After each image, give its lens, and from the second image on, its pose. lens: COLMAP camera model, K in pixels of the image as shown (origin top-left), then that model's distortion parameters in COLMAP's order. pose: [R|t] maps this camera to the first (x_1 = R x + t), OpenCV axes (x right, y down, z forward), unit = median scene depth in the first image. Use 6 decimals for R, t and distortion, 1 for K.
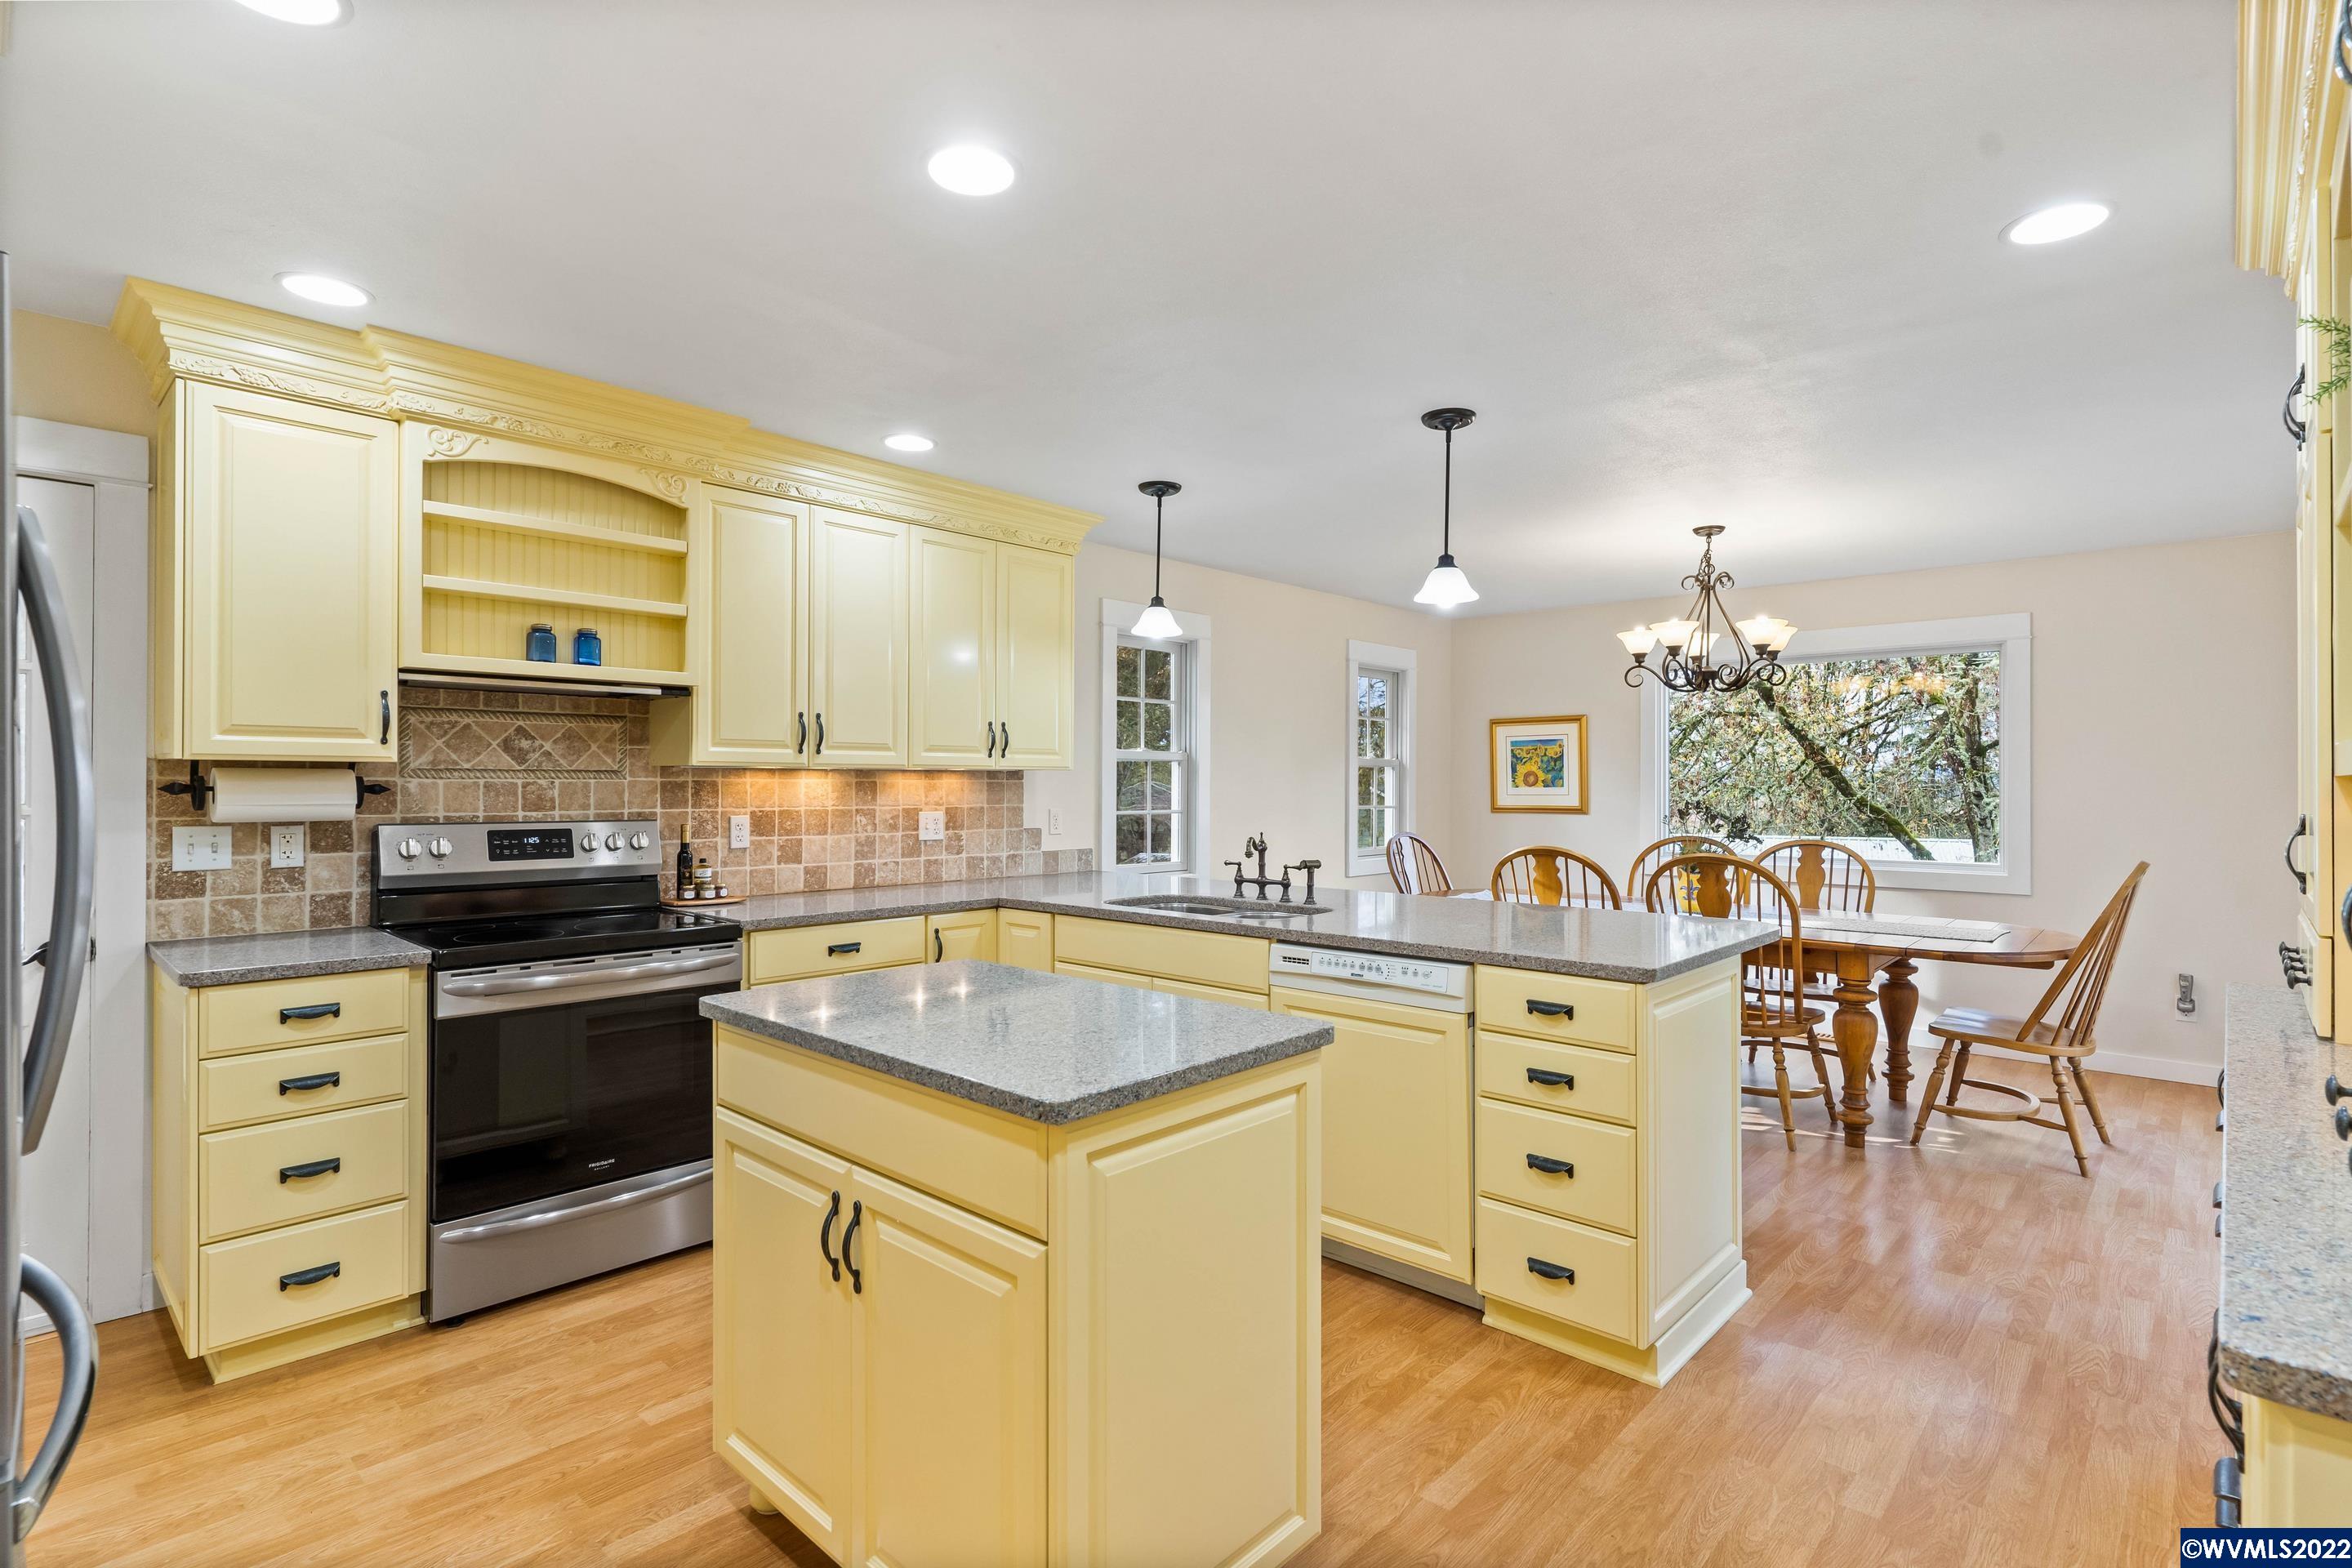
lens RADIAL K [[1123.7, 0, 1175.8], [0, 1123.7, 777.3], [0, 0, 1]] dist [-0.000736, -0.000764]
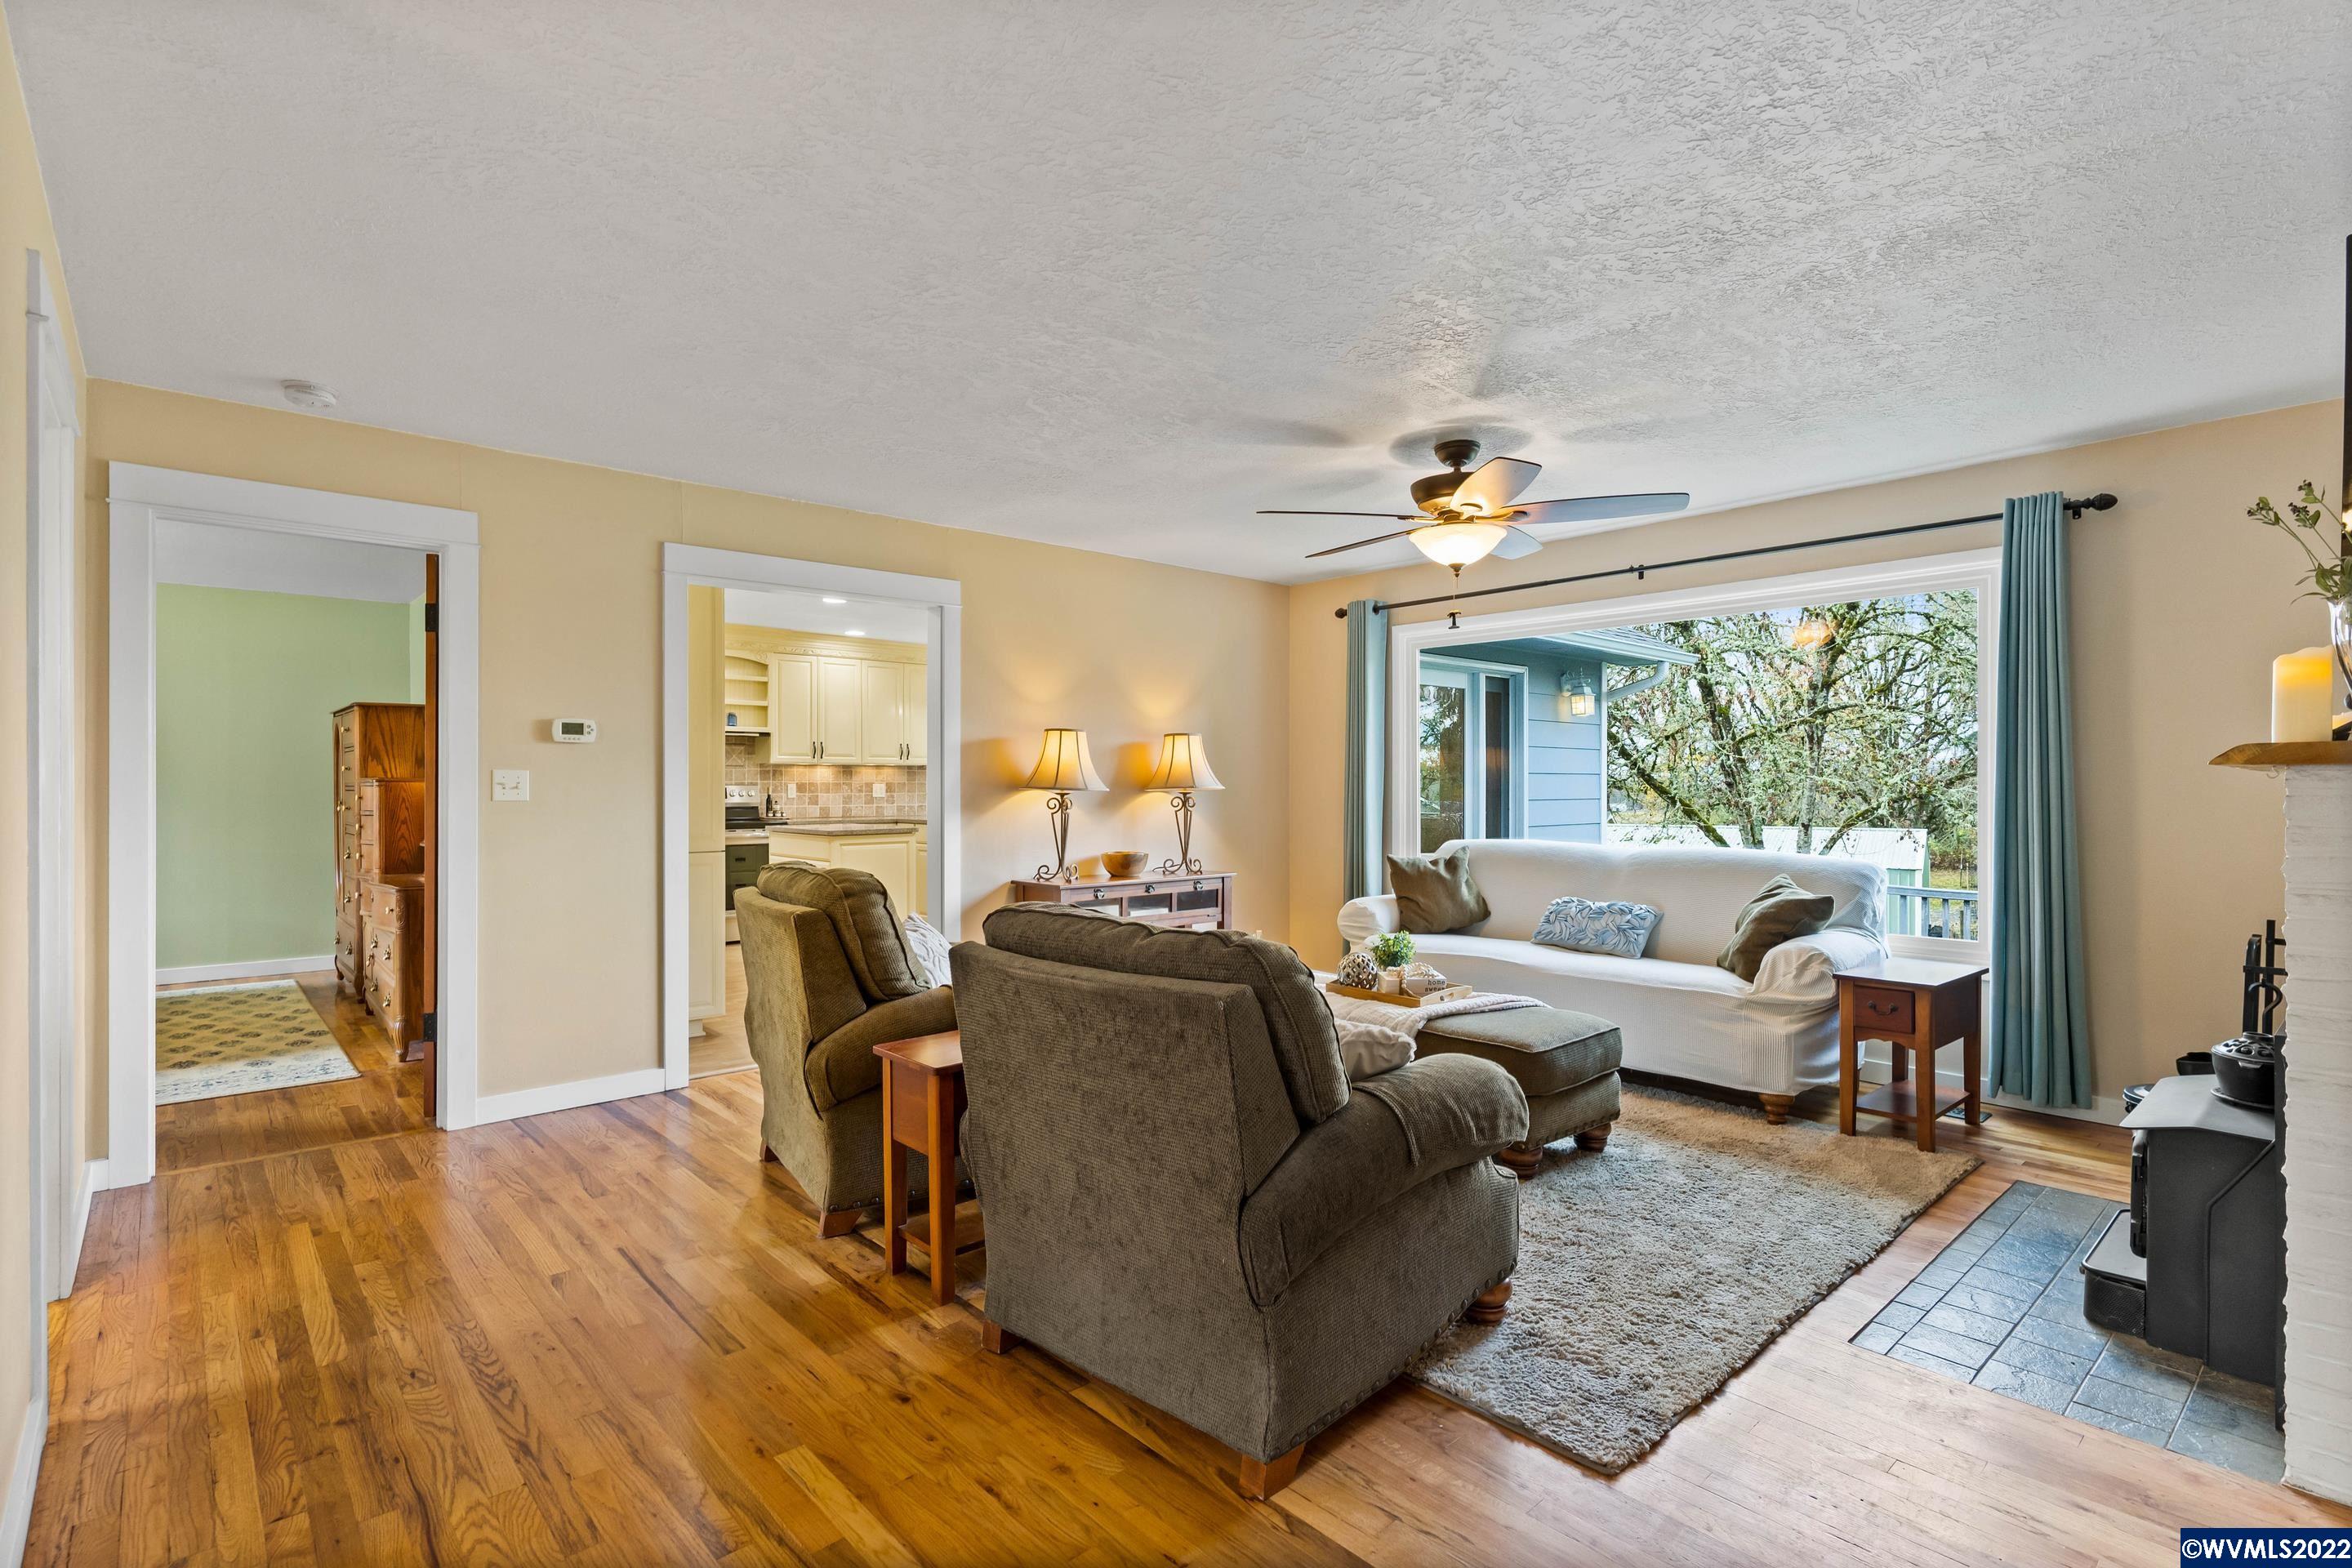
lens RADIAL K [[1123.7, 0, 1176.9], [0, 1123.7, 787.5], [0, 0, 1]] dist [-0.000736, -0.000764]
pose [[0.996389, 0.002287, -0.084875, 0.605760], [-0.001857, 0.999985, 0.005142, 0.026312], [0.084886, -0.004966, 0.996378, -1.258537]]
